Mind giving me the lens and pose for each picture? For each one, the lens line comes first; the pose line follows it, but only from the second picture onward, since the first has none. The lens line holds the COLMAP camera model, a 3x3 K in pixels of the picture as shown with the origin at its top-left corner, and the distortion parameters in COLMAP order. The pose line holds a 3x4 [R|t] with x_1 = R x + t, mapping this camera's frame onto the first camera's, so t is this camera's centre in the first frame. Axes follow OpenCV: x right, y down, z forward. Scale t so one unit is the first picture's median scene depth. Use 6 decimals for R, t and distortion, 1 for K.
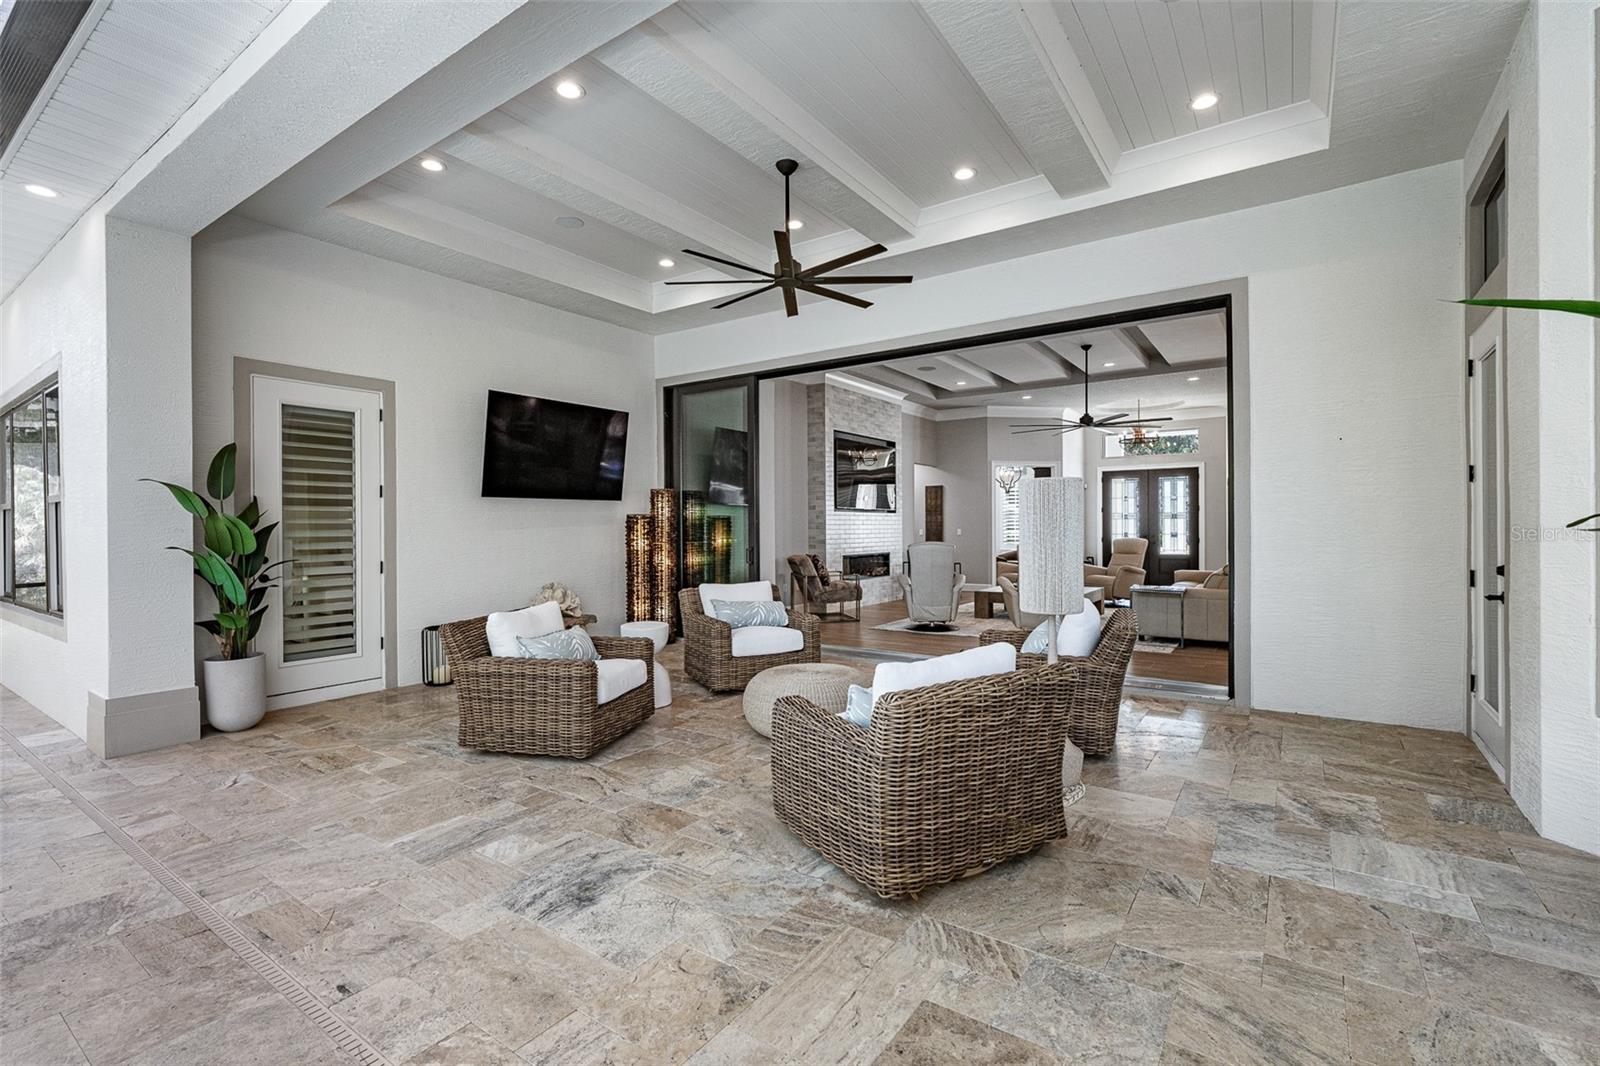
lens RADIAL K [[720.7, 0, 797.4], [0, 720.7, 530.5], [0, 0, 1]] dist [-0.003399, 0.000340]
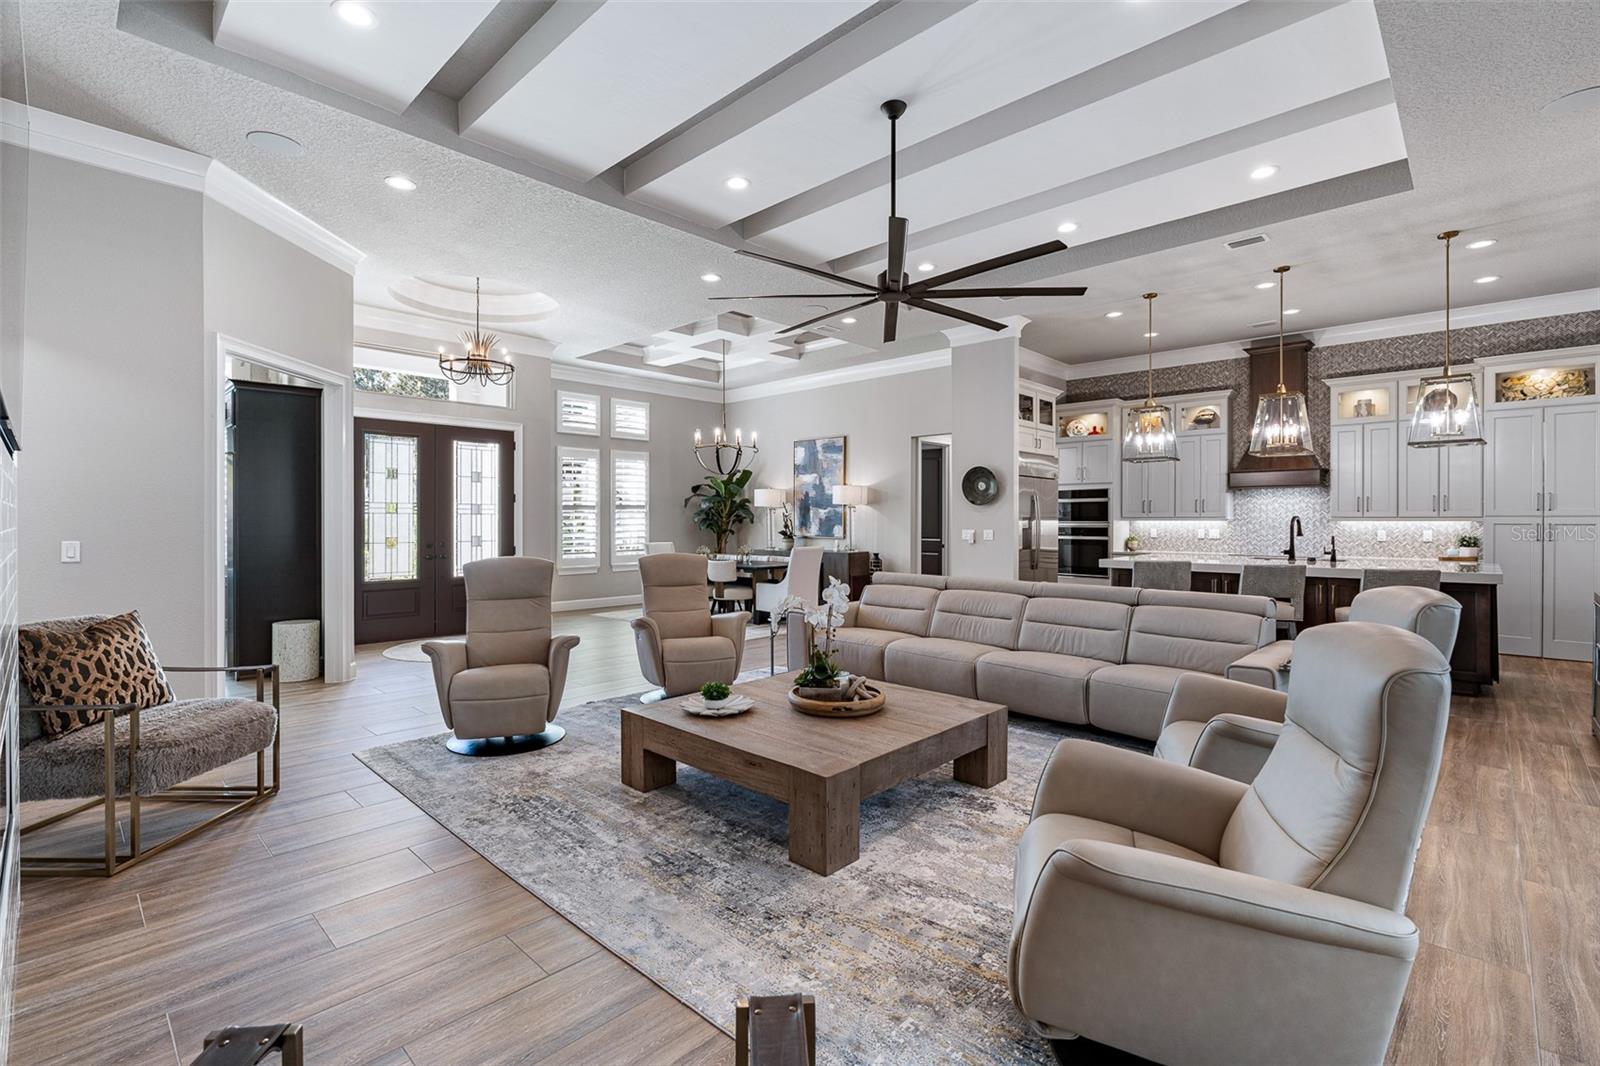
lens RADIAL K [[723.9, 0, 804.6], [0, 723.9, 523.0], [0, 0, 1]] dist [-0.002155, 0.000890]
pose [[0.140137, 0.001608, 0.990131, -0.018094], [0.003116, 0.999993, -0.002065, -0.007727], [-0.990127, 0.003375, 0.140131, 0.659525]]
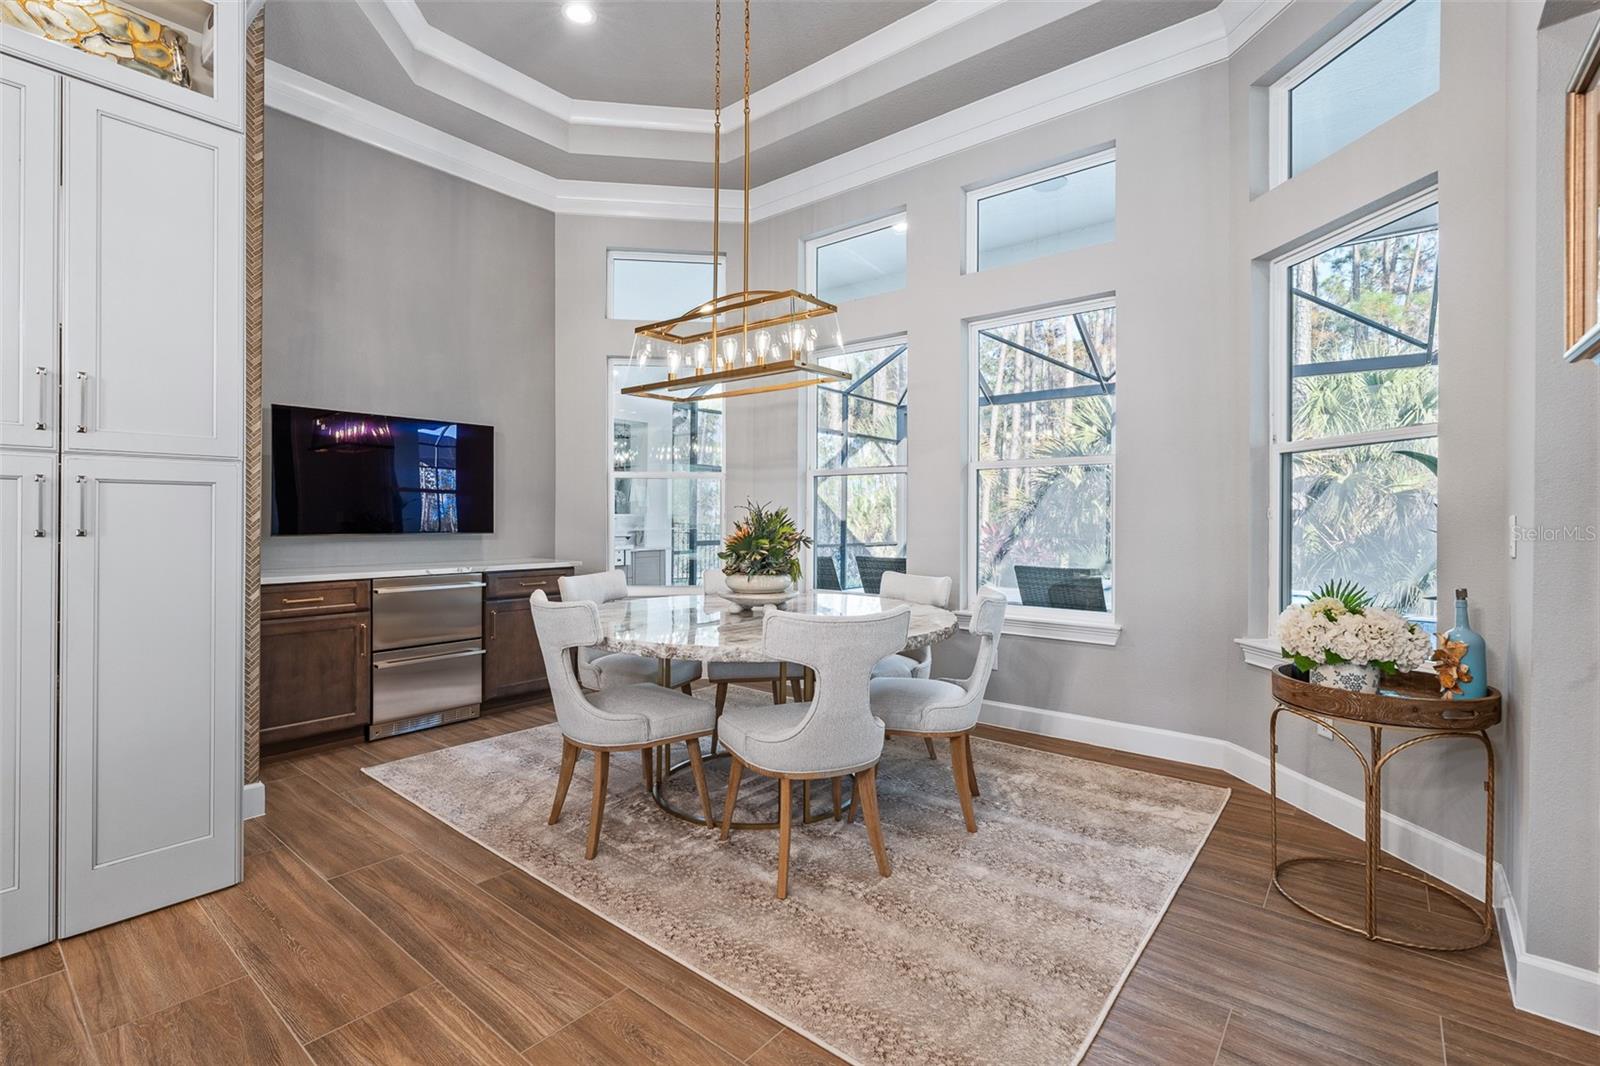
lens RADIAL K [[726.5, 0, 793.6], [0, 726.5, 517.7], [0, 0, 1]] dist [-0.001129, 0.000565]
pose [[-0.996972, -0.001359, 0.077749, 0.374616], [-0.000968, 0.999987, 0.005060, 0.000395], [-0.077755, 0.004969, -0.996960, 0.369176]]
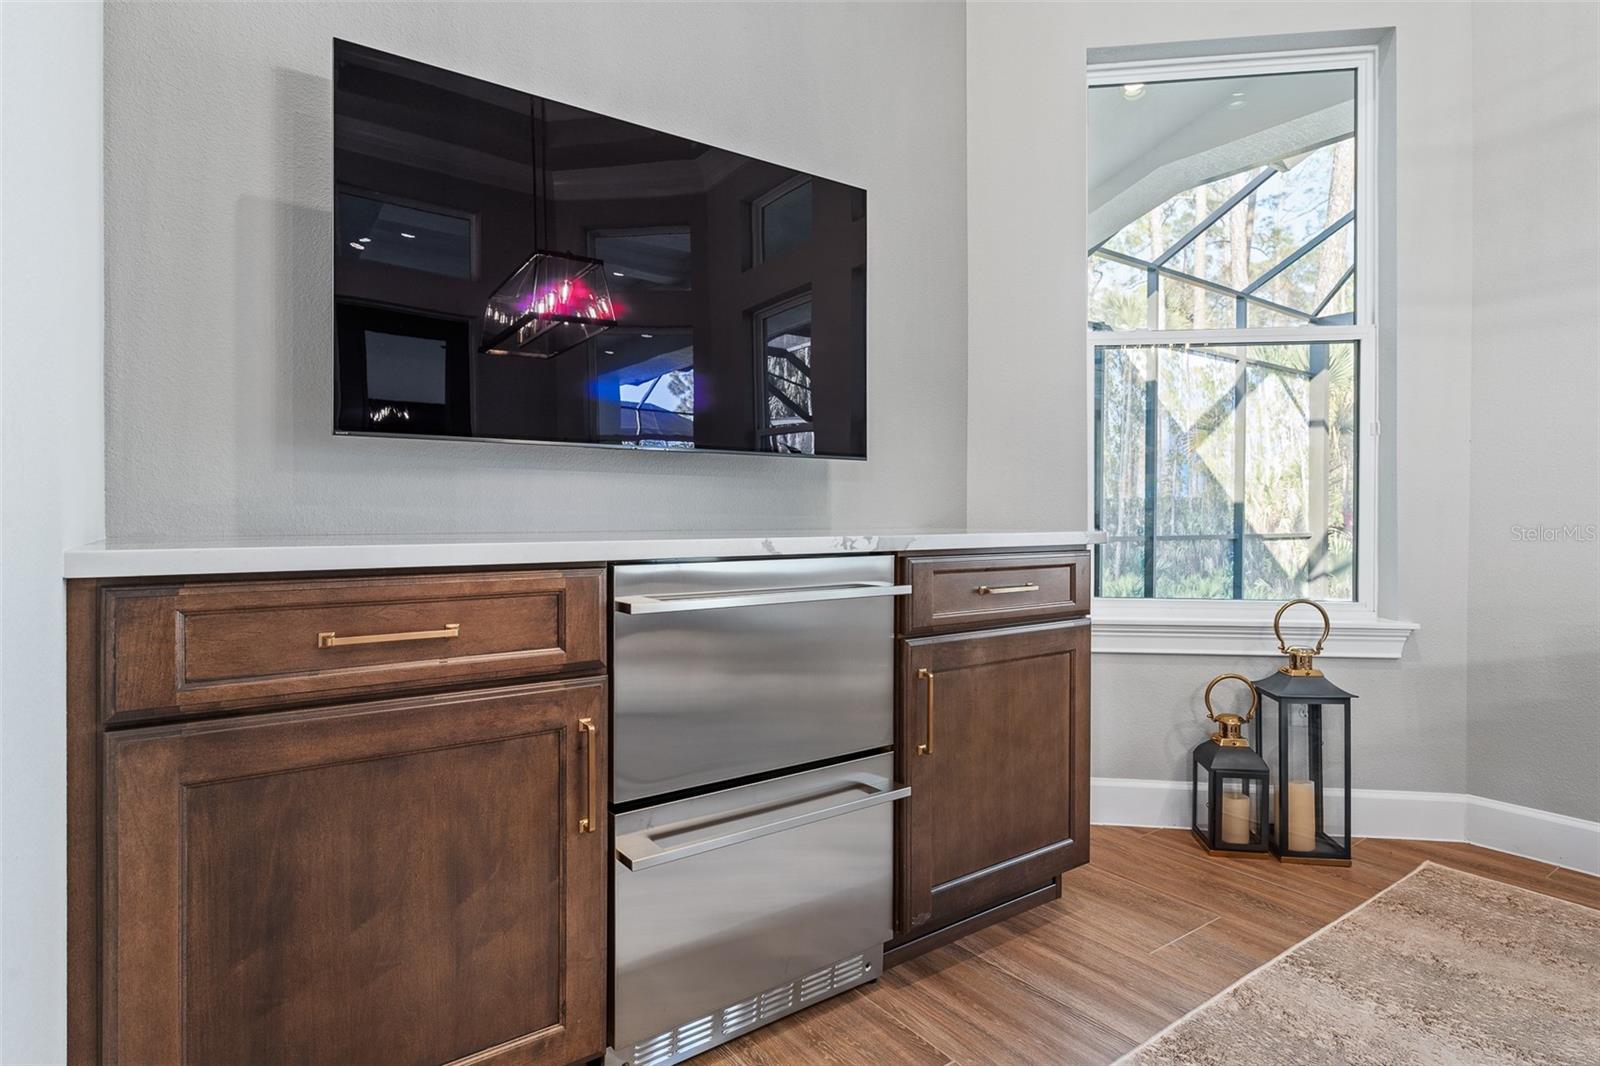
lens RADIAL K [[842.6, 0, 800.0], [0, 842.6, 533.0], [0, 0, 1]] dist [0.001055, 0.000111]
pose [[-0.948036, -0.005258, 0.318118, 0.499338], [0.002888, 0.999680, 0.025128, 0.018581], [-0.318149, 0.024741, -0.947718, 0.197803]]
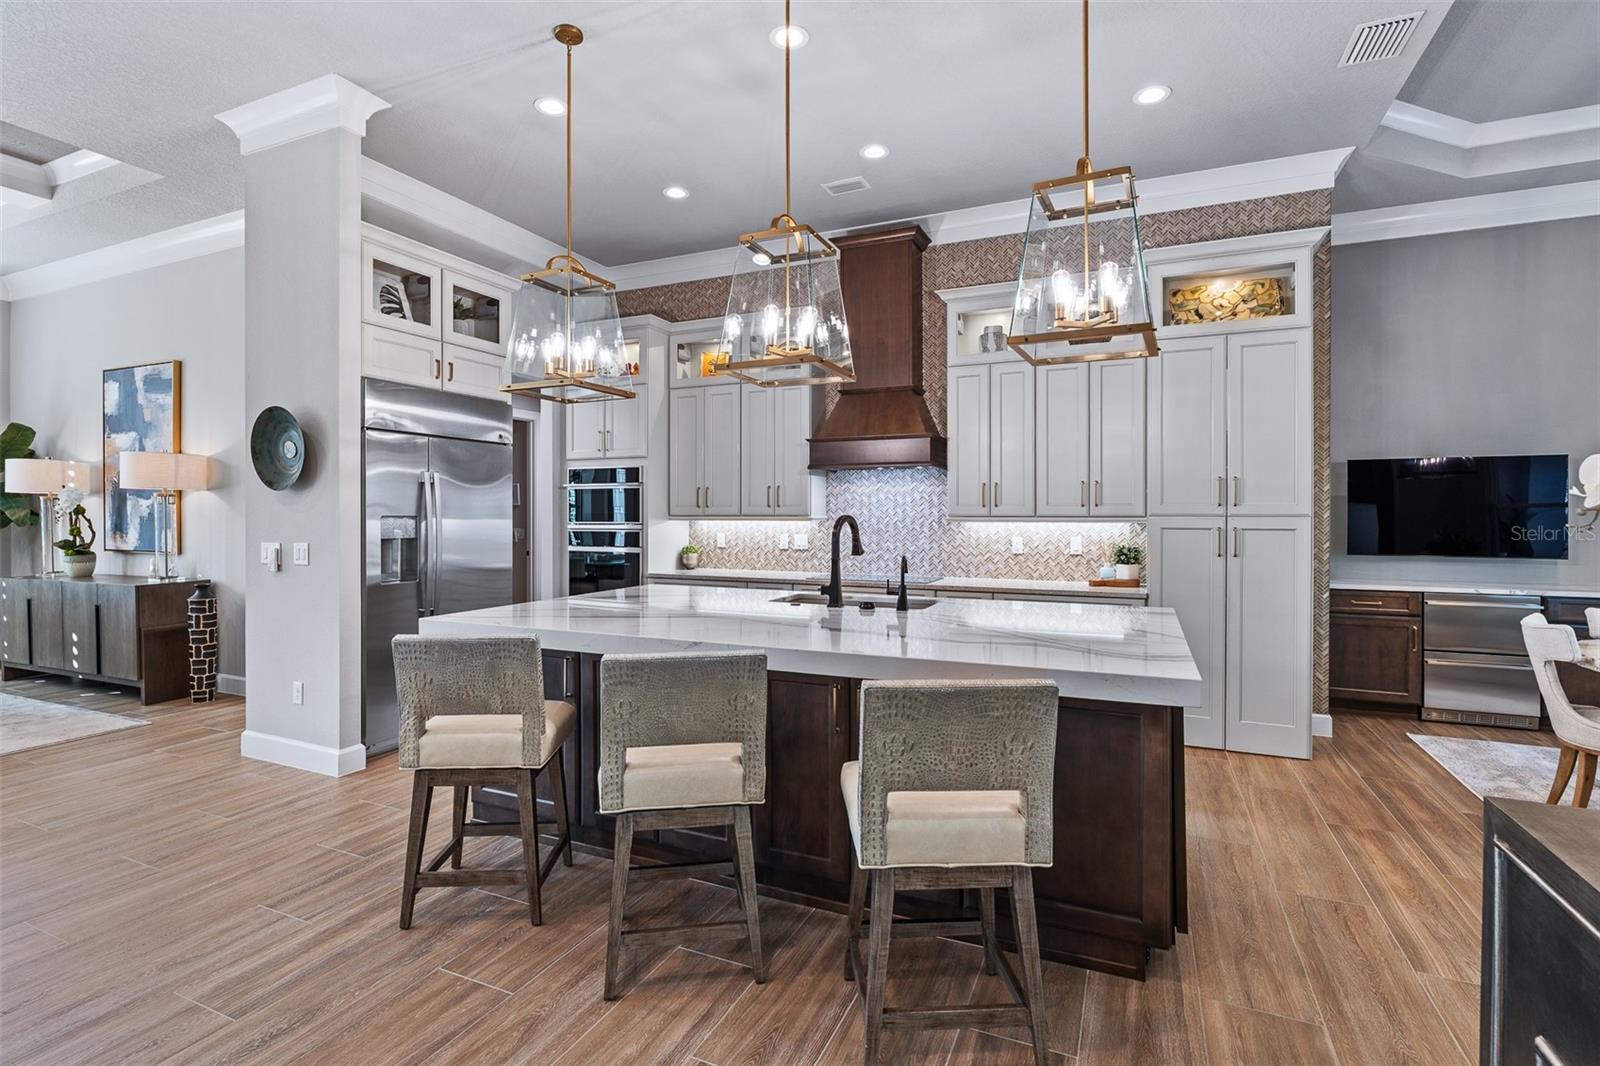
lens RADIAL K [[754.0, 0, 804.8], [0, 754.0, 518.8], [0, 0, 1]] dist [-0.007565, -0.000175]
pose [[-0.193059, 0.000308, 0.981187, 0.263234], [0.004734, 0.999989, 0.000618, -0.011327], [-0.981176, 0.004764, -0.193058, 0.464759]]
